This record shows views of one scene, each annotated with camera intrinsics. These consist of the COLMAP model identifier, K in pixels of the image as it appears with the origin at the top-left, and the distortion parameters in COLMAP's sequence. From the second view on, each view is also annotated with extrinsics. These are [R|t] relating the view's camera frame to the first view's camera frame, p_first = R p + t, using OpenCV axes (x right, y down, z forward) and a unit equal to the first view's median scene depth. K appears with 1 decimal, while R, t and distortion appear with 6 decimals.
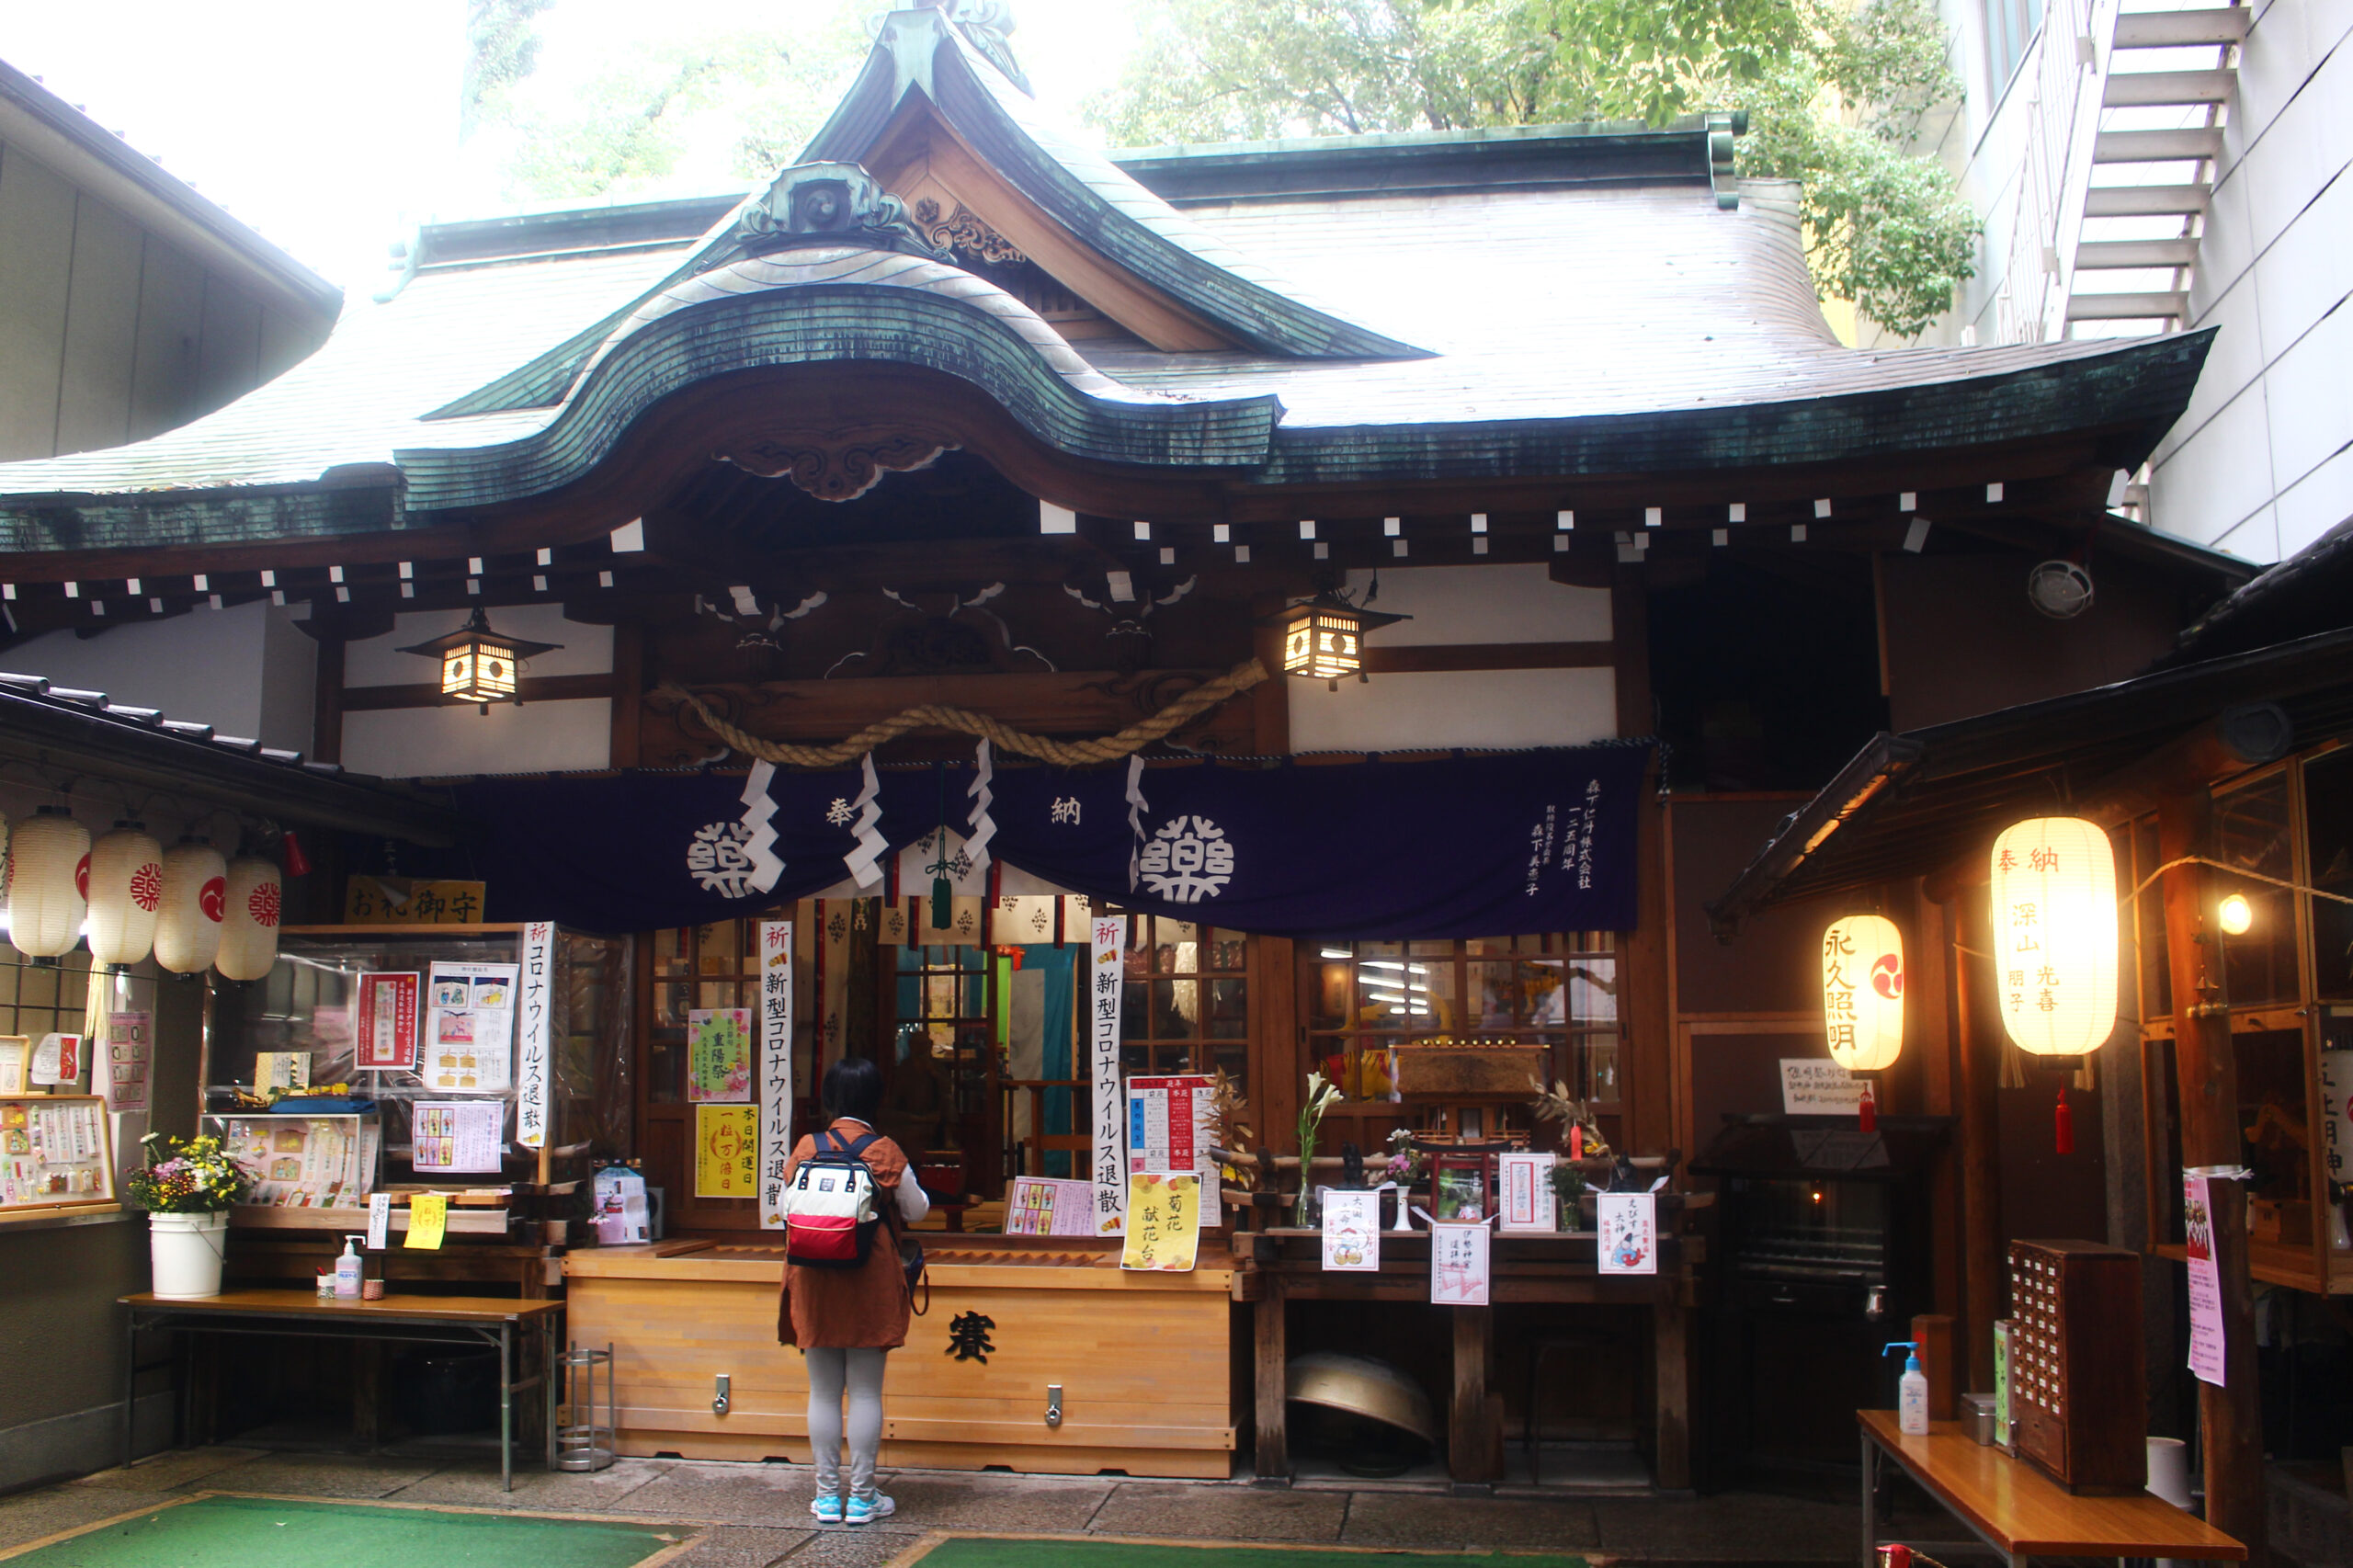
lens RADIAL K [[2041.8, 0, 1168.3], [0, 2041.8, 814.9], [0, 0, 1]] dist [-0.162135, 0.138122]
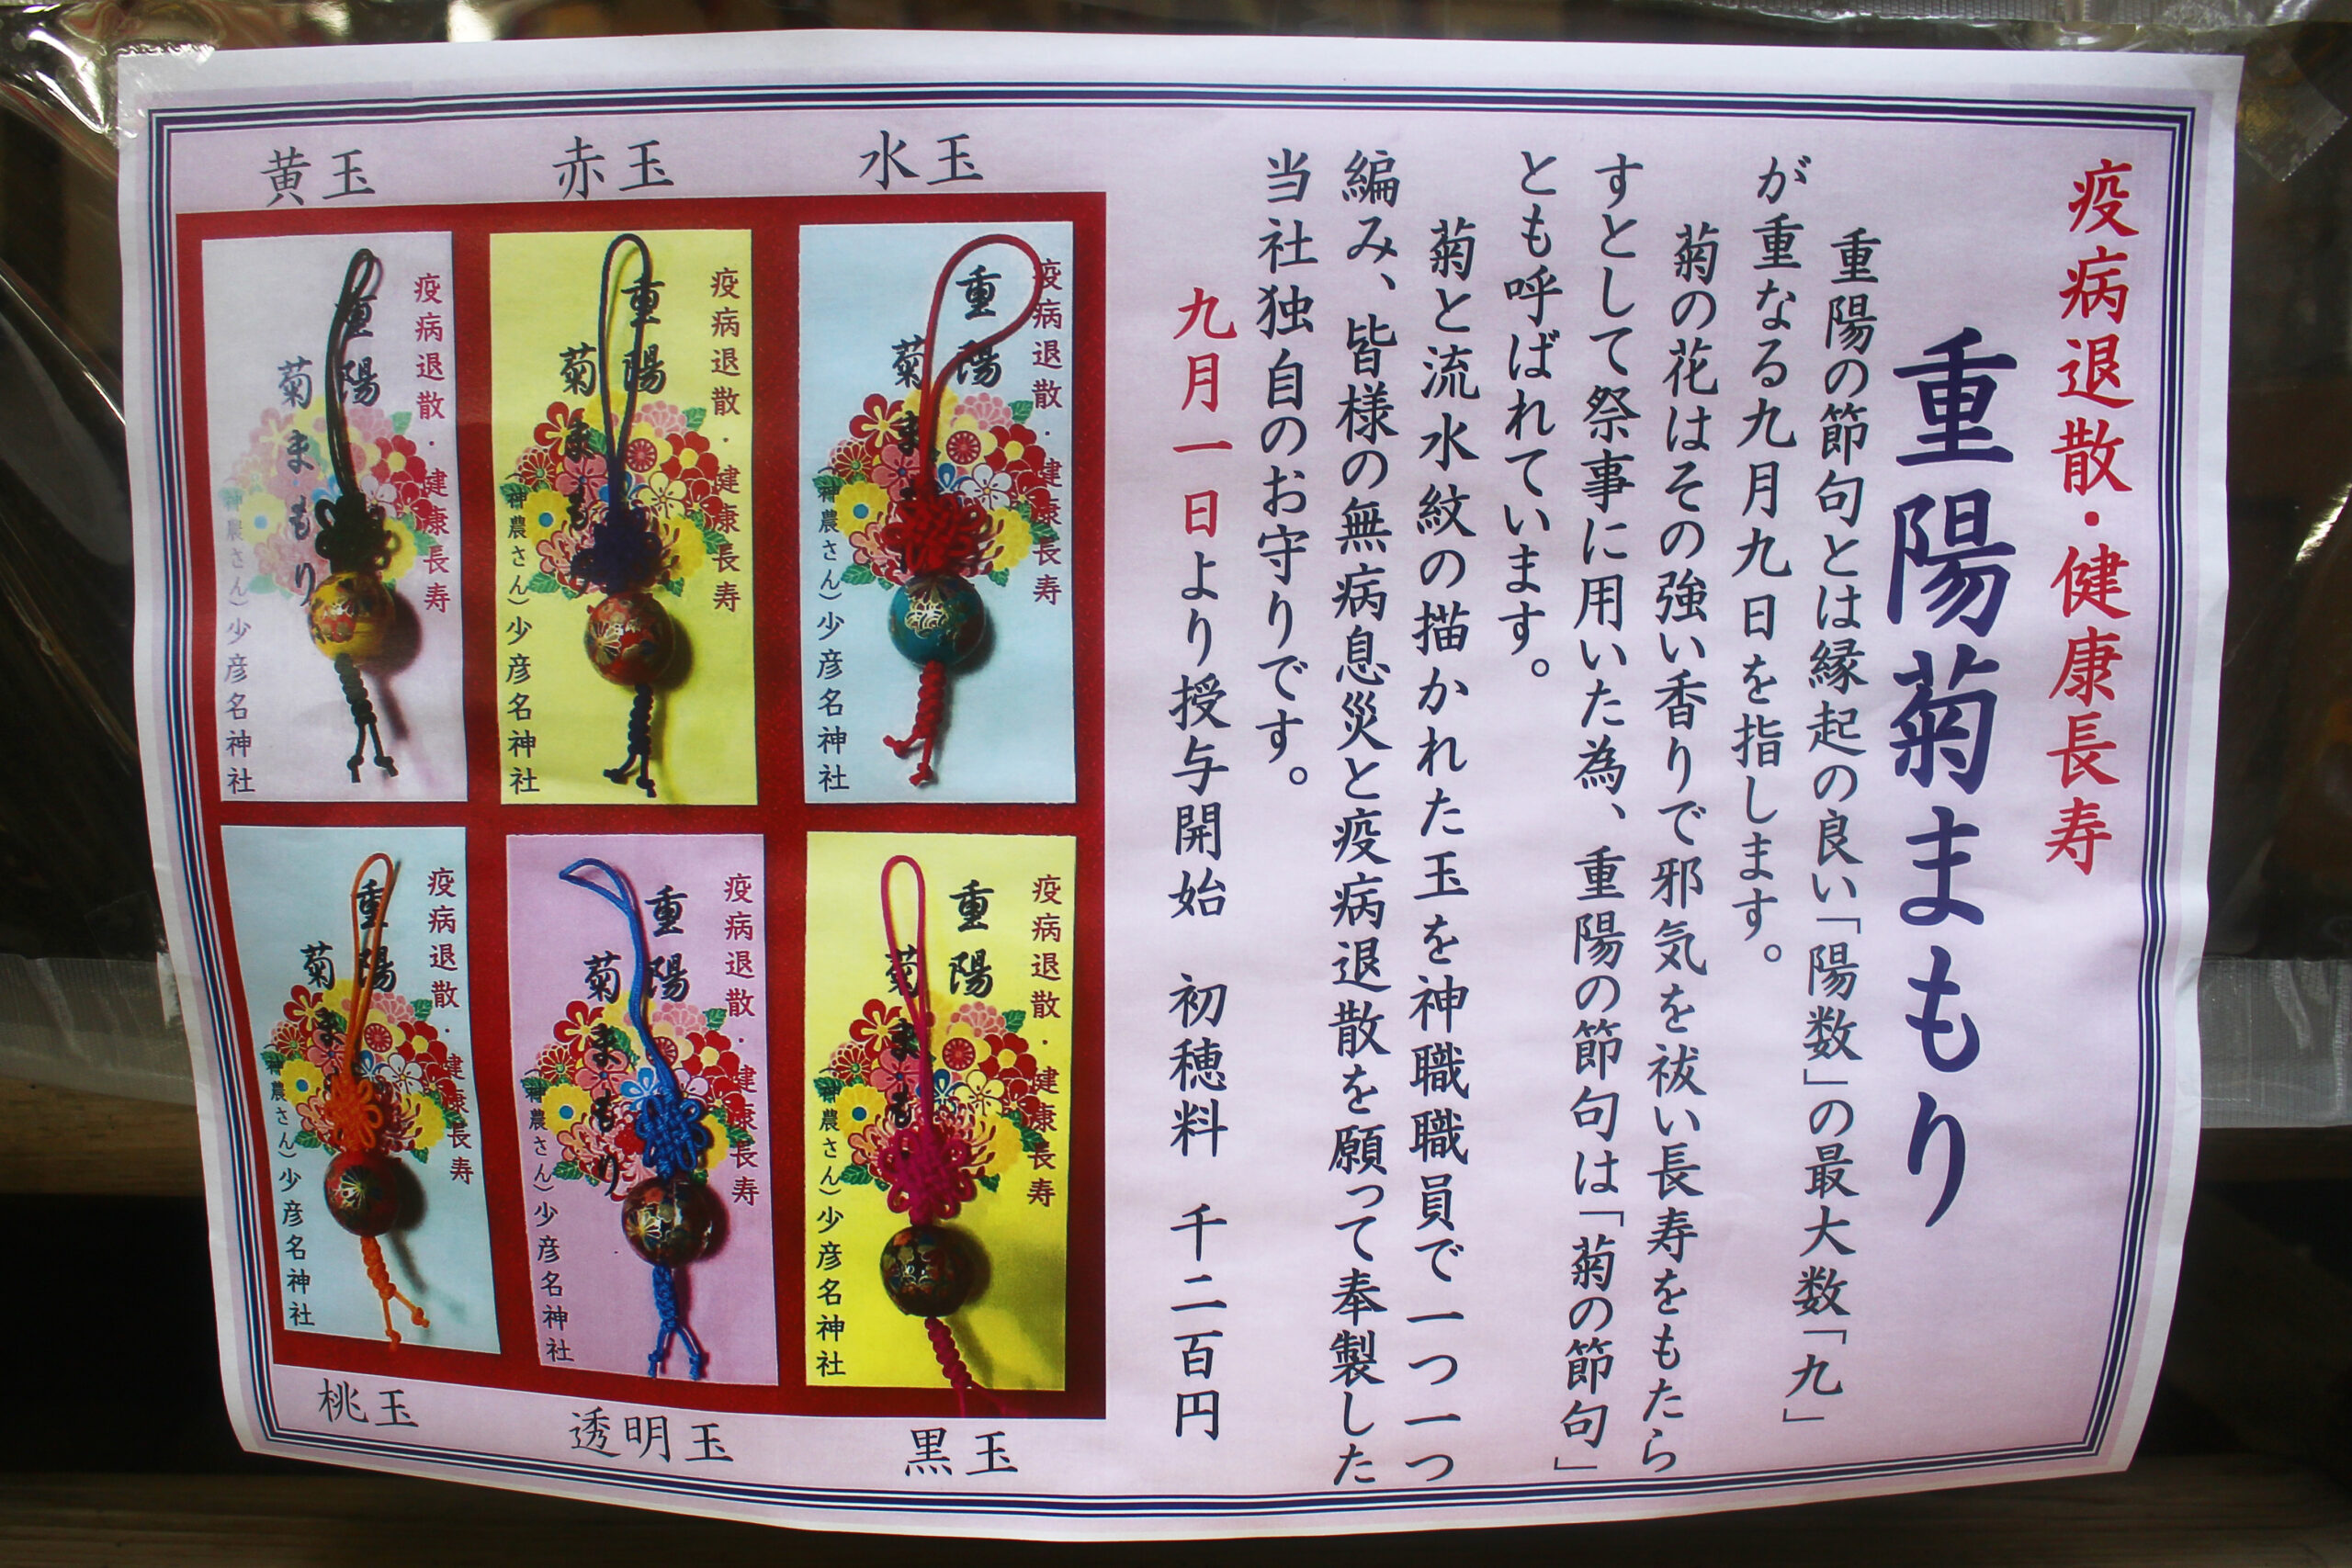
lens RADIAL K [[1969.7, 0, 1176.0], [0, 1969.7, 784.0], [0, 0, 1]] dist [-0.167671, 0.142873]
pose [[0.991220, -0.011651, 0.131706, -0.326076], [-0.018180, 0.974639, 0.223041, 0.135463], [-0.130965, -0.223477, 0.965871, 0.861102]]
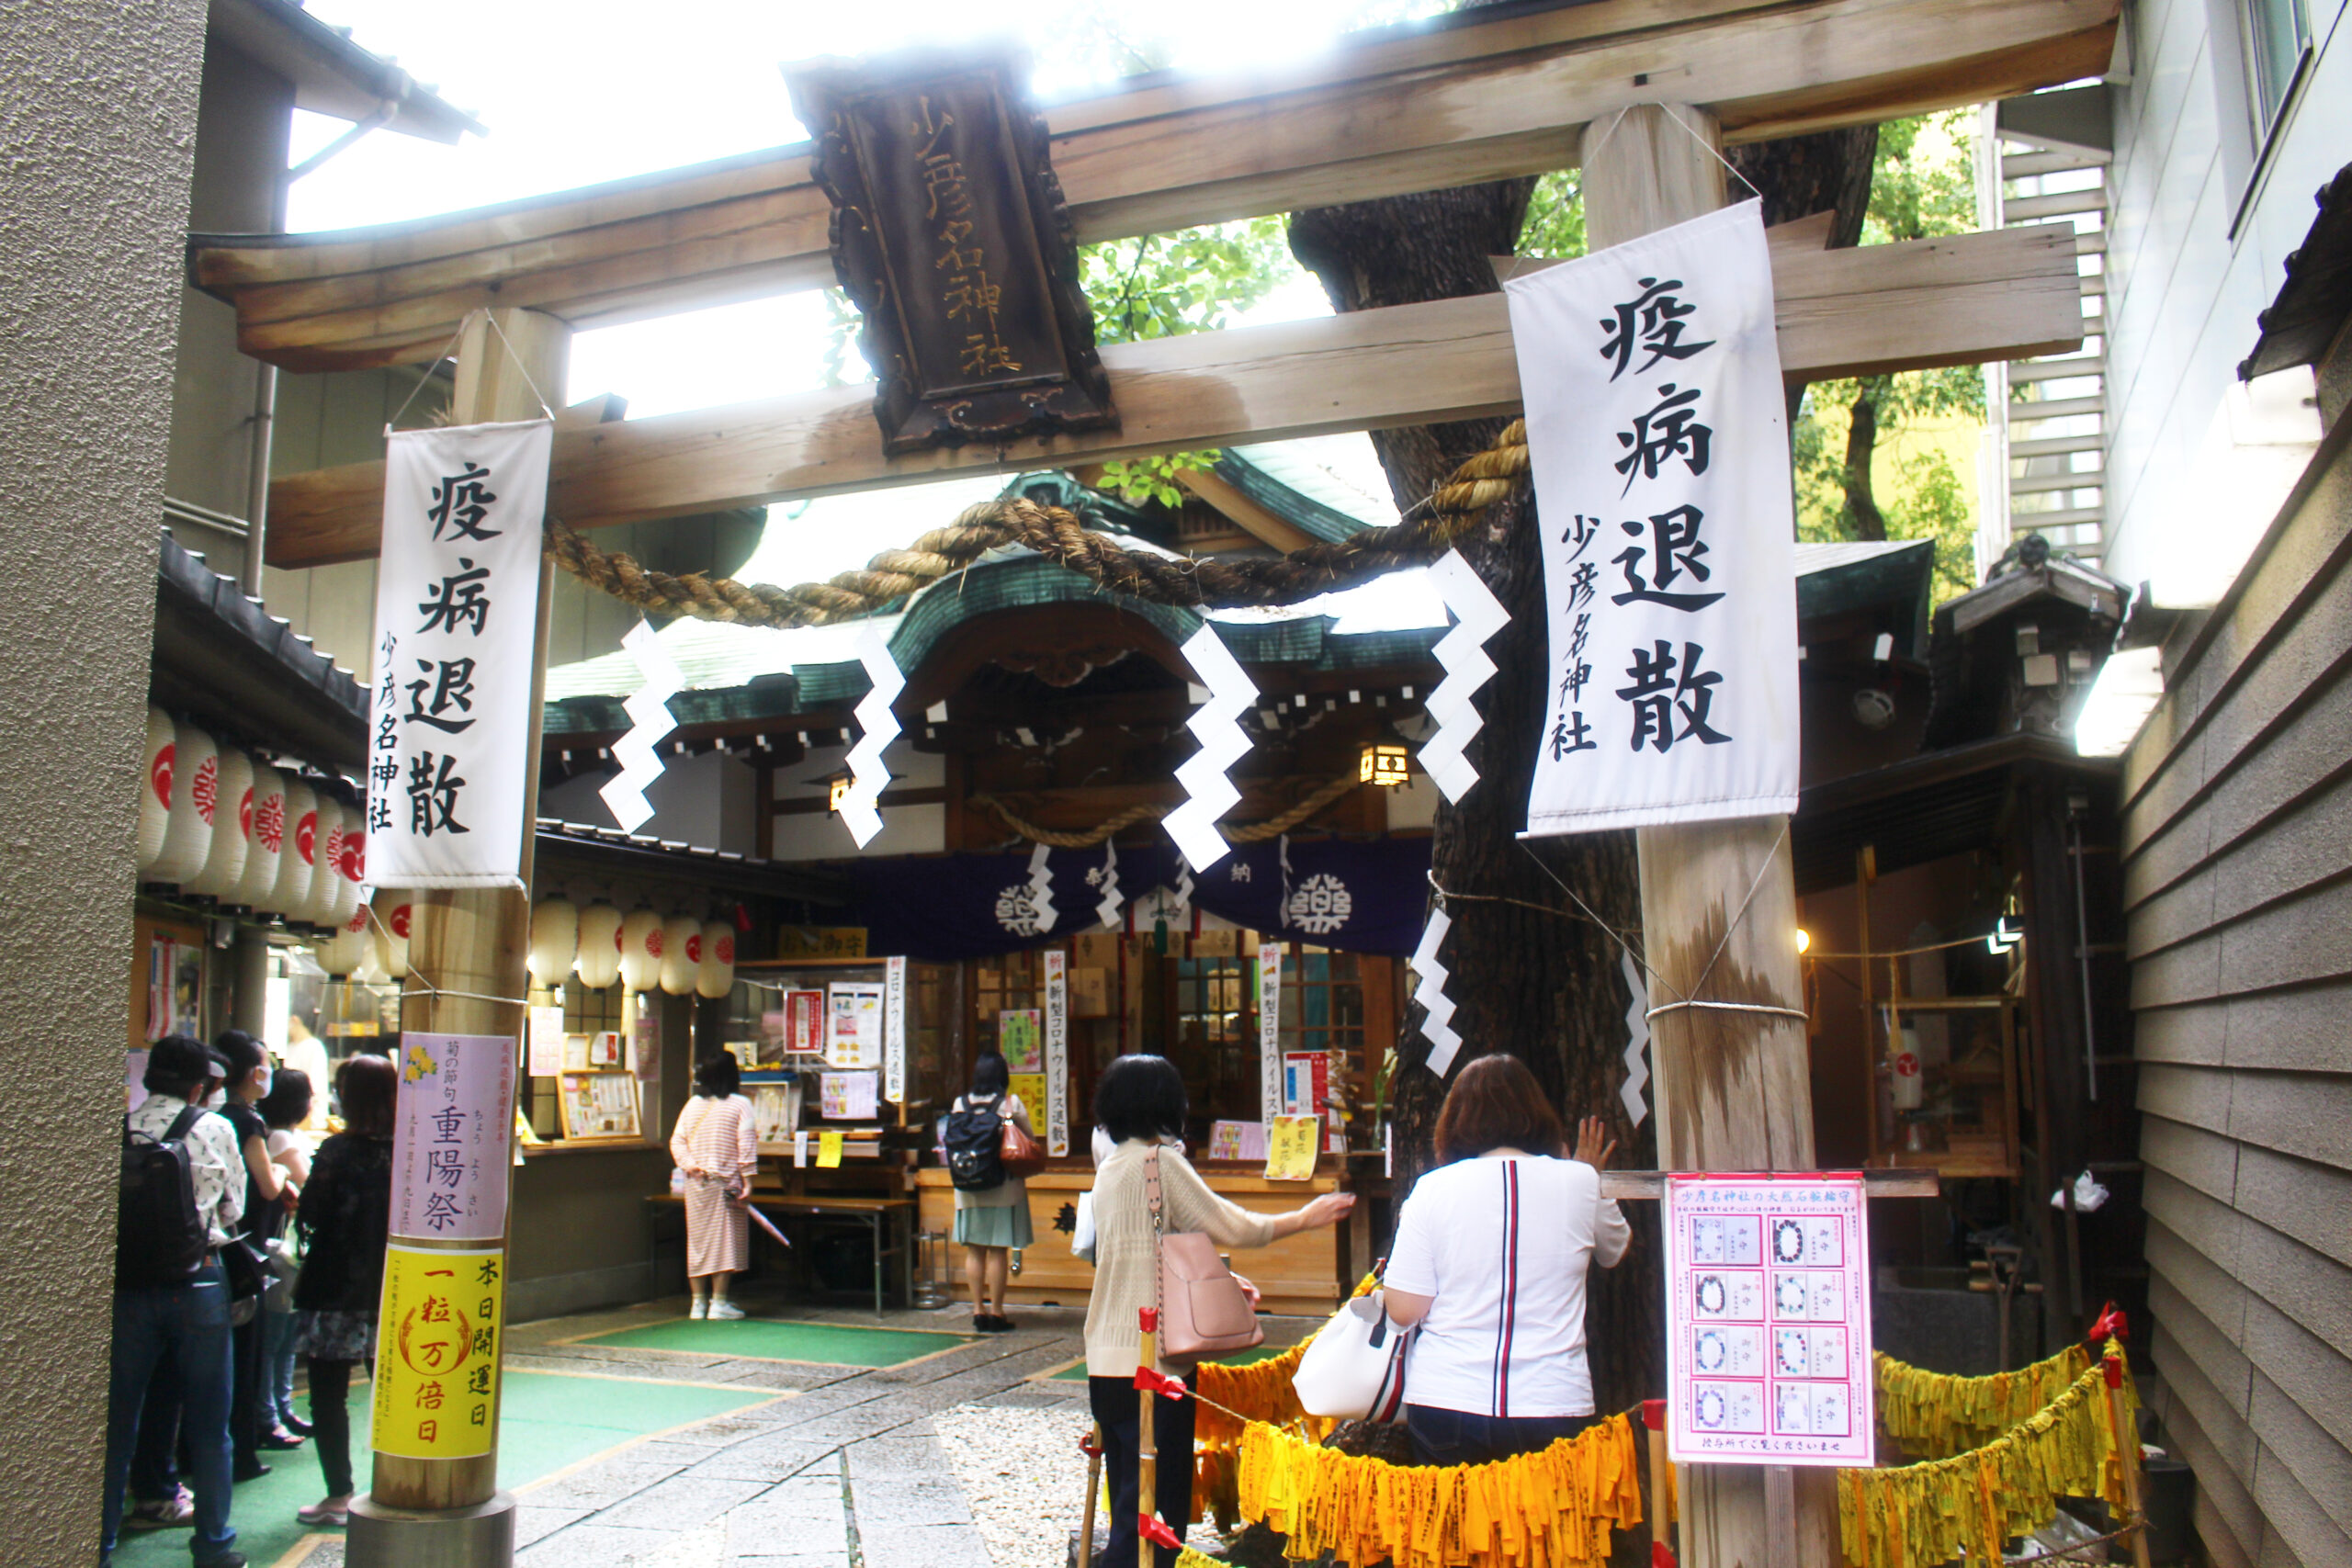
lens RADIAL K [[1969.7, 0, 1176.0], [0, 1969.7, 784.0], [0, 0, 1]] dist [-0.167671, 0.142873]
pose [[0.977208, -0.035756, -0.209253, 0.217687], [0.033552, 0.999338, -0.014075, -0.050718], [0.209617, 0.006733, 0.977760, -0.429909]]
